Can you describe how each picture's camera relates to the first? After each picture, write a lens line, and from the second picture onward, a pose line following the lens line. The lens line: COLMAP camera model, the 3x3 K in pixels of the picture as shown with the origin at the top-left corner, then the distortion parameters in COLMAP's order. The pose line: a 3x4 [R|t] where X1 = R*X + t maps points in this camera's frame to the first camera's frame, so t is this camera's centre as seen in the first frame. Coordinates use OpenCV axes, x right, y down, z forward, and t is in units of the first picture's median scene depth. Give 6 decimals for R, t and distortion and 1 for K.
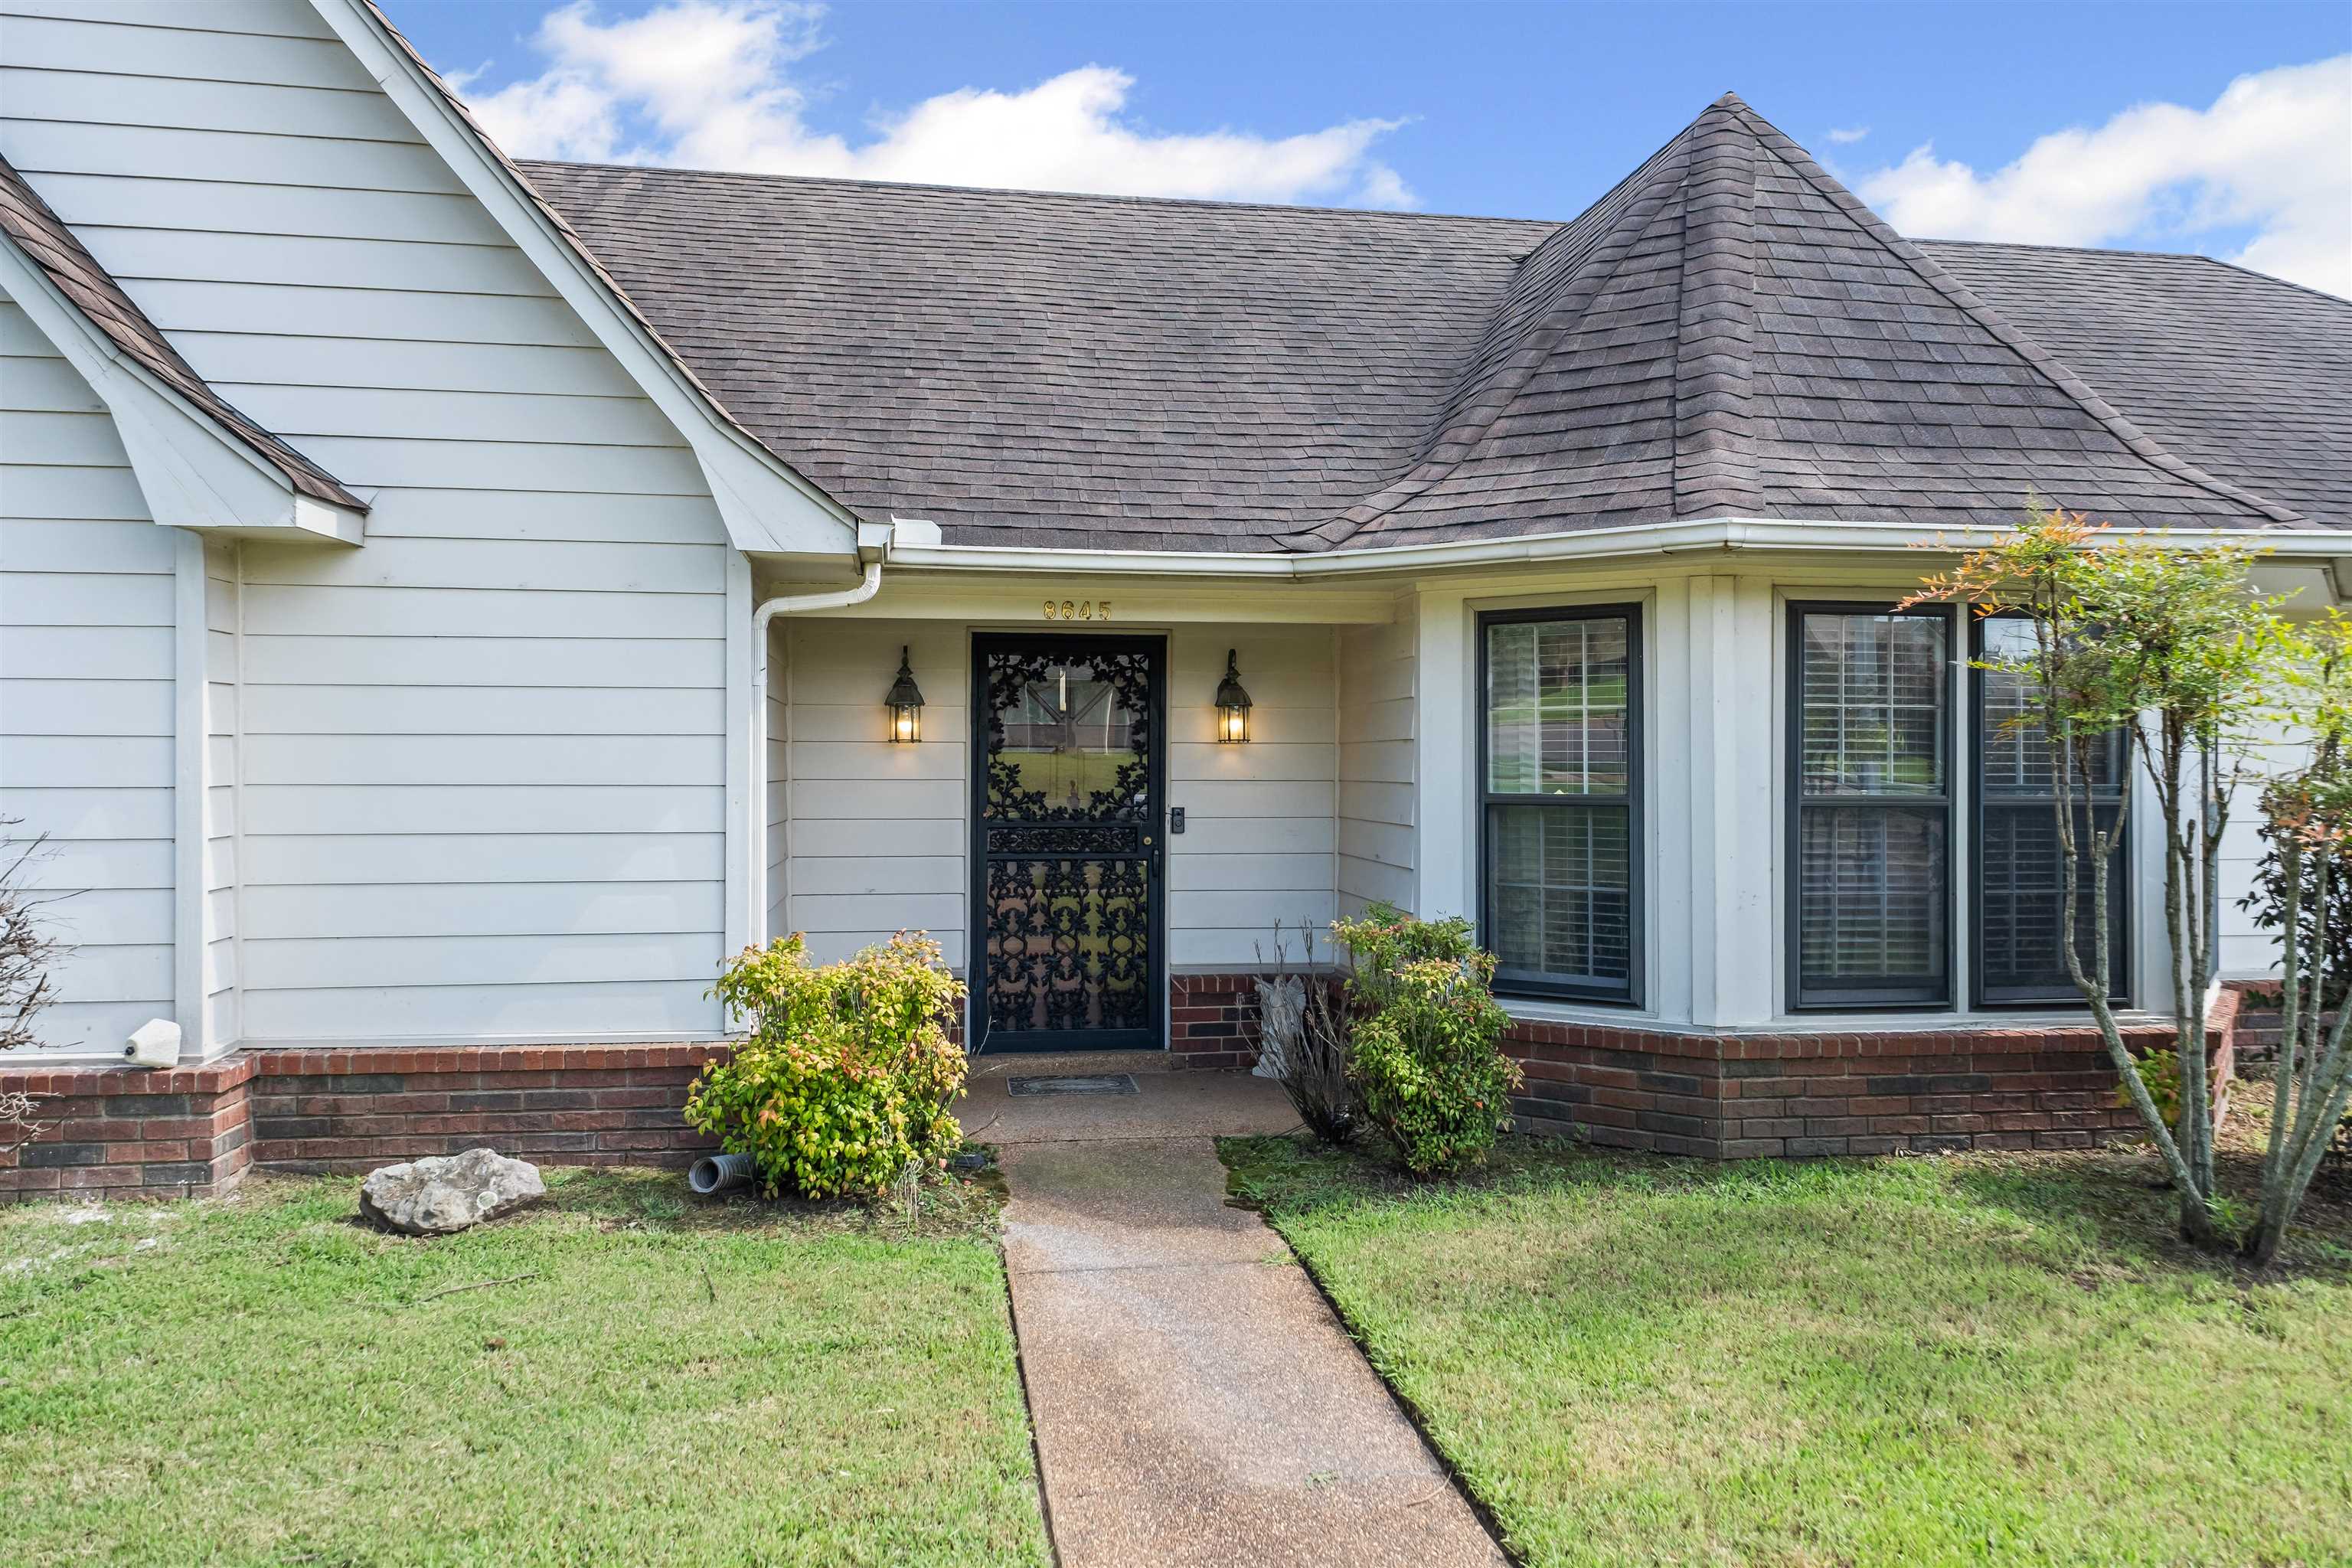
lens RADIAL K [[1618.5, 0, 1183.7], [0, 1618.5, 850.2], [0, 0, 1]] dist [-0.005592, 0.000017]
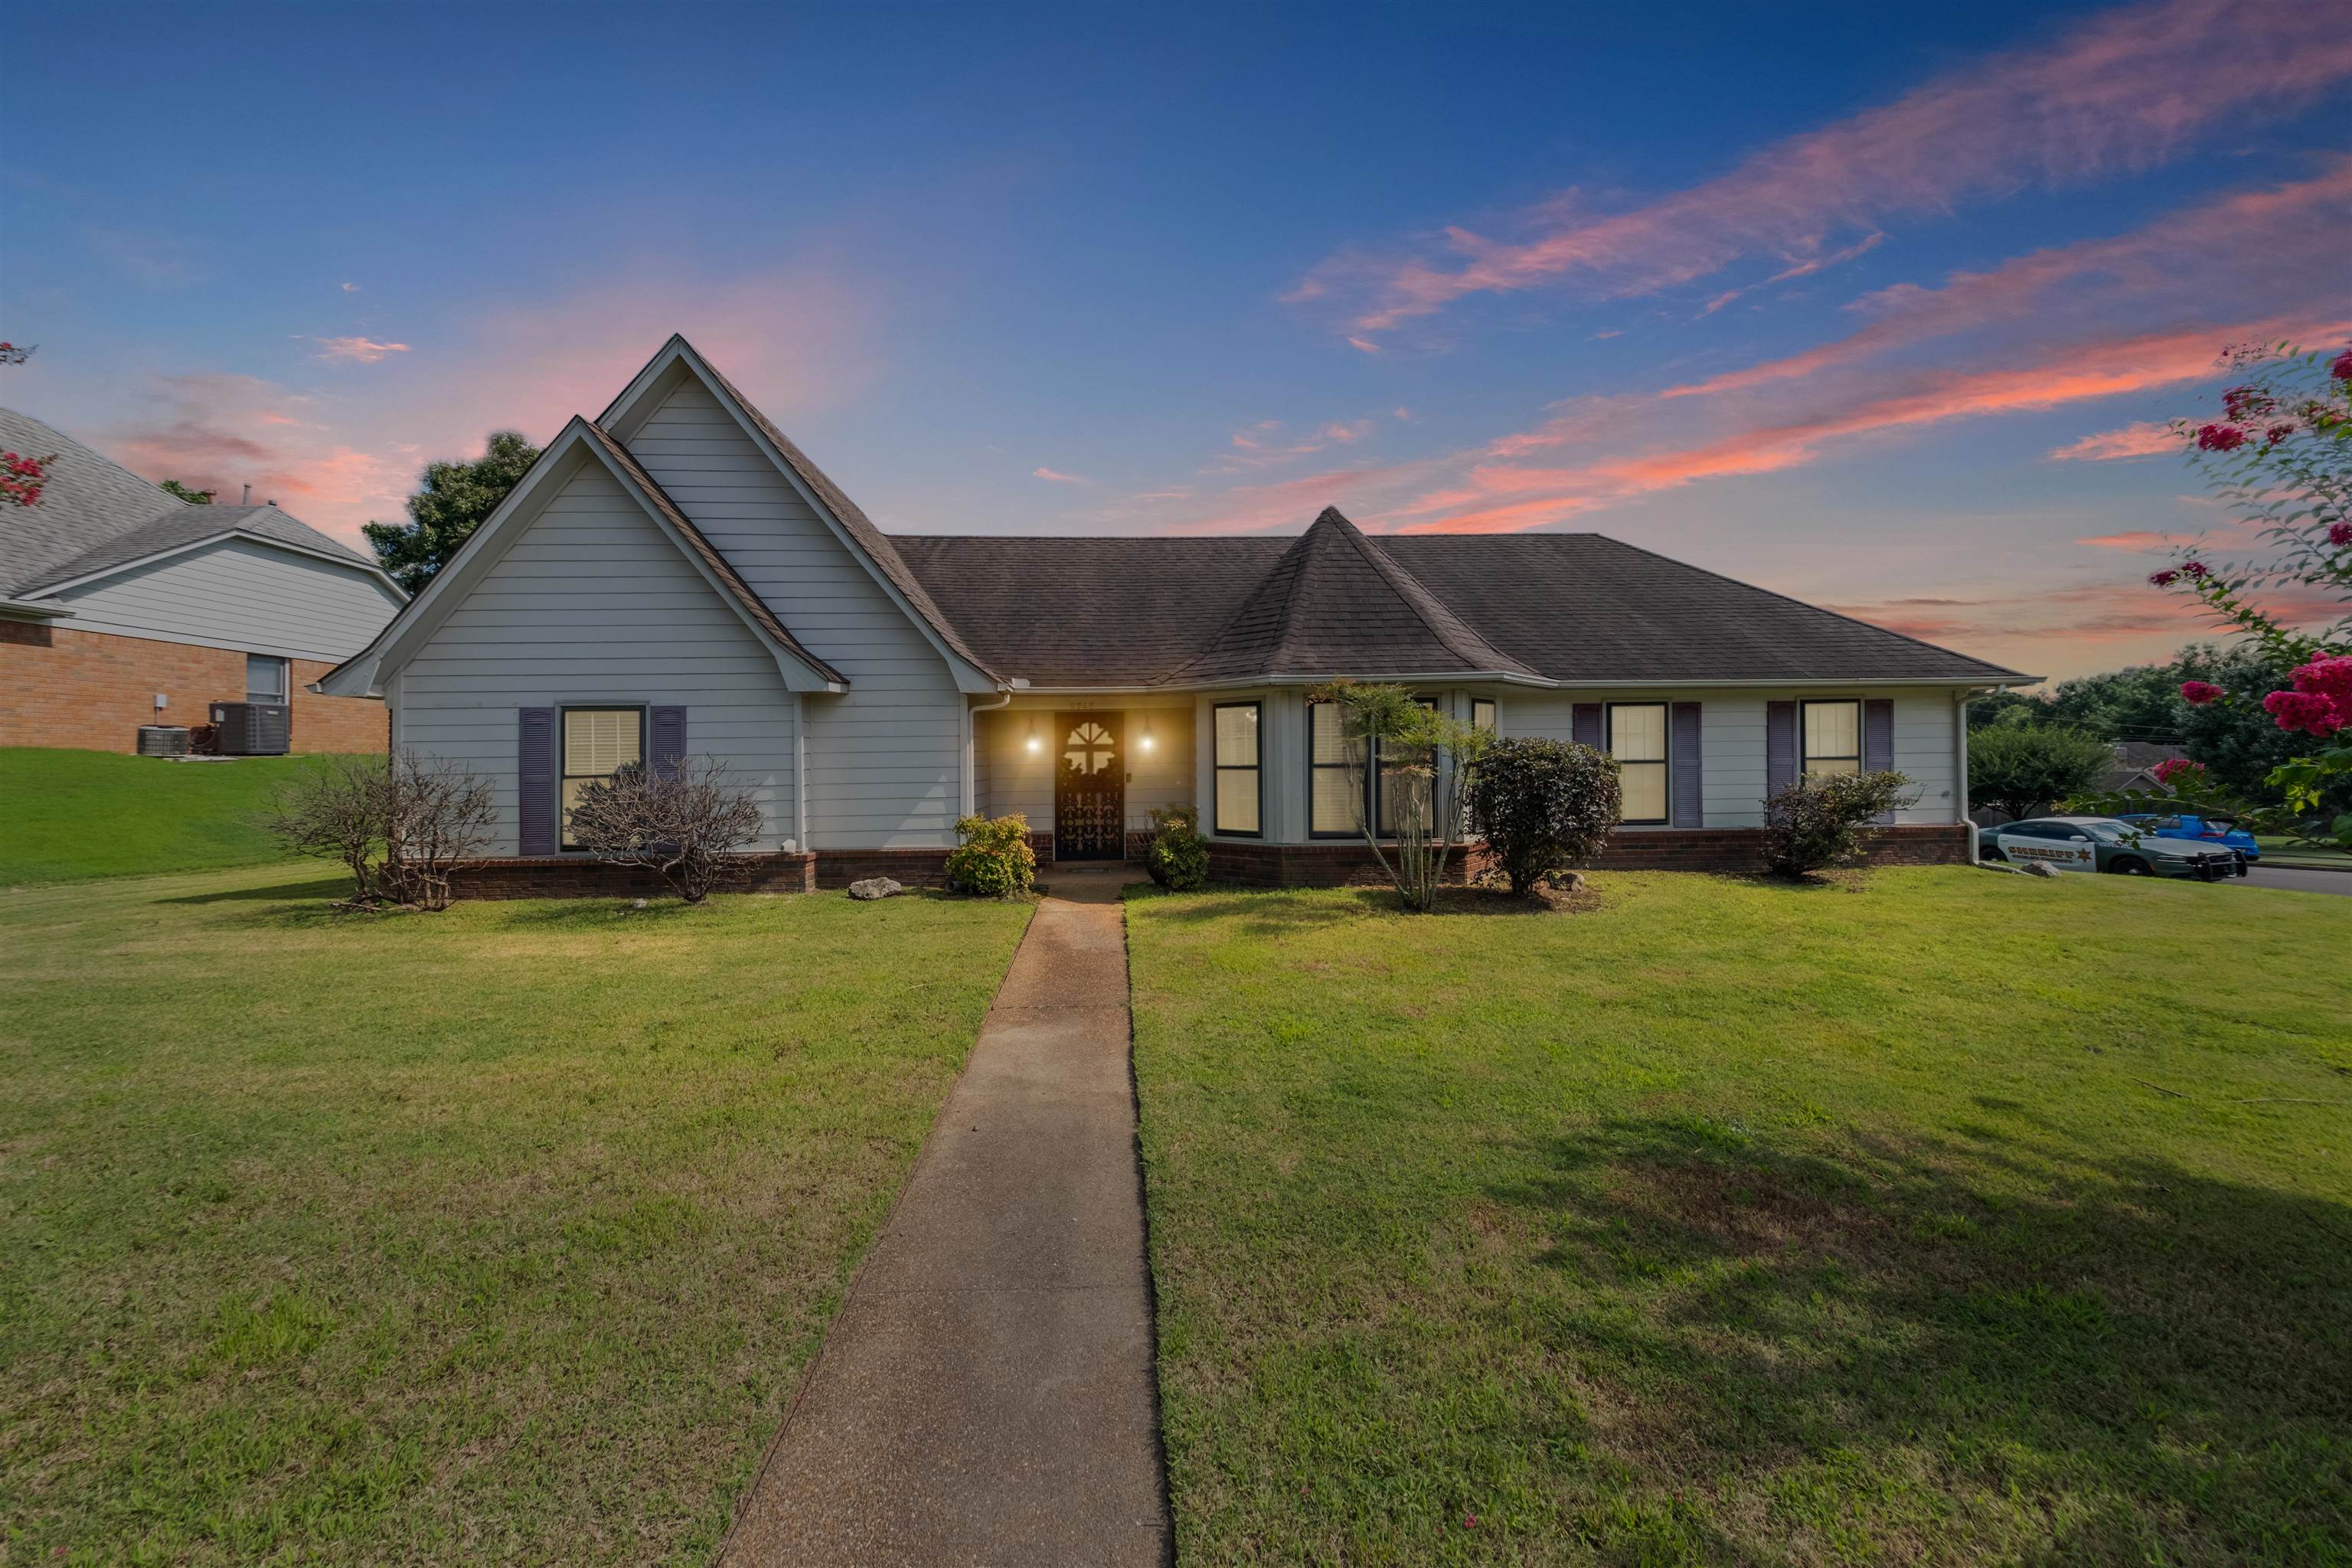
lens RADIAL K [[848.8, 0, 1174.4], [0, 848.8, 790.9], [0, 0, 1]] dist [0.010563, -0.000277]
pose [[0.994078, -0.011747, -0.108028, 0.310895], [0.010440, 0.999865, -0.012654, 0.032023], [0.108162, 0.011451, 0.994067, -0.596680]]
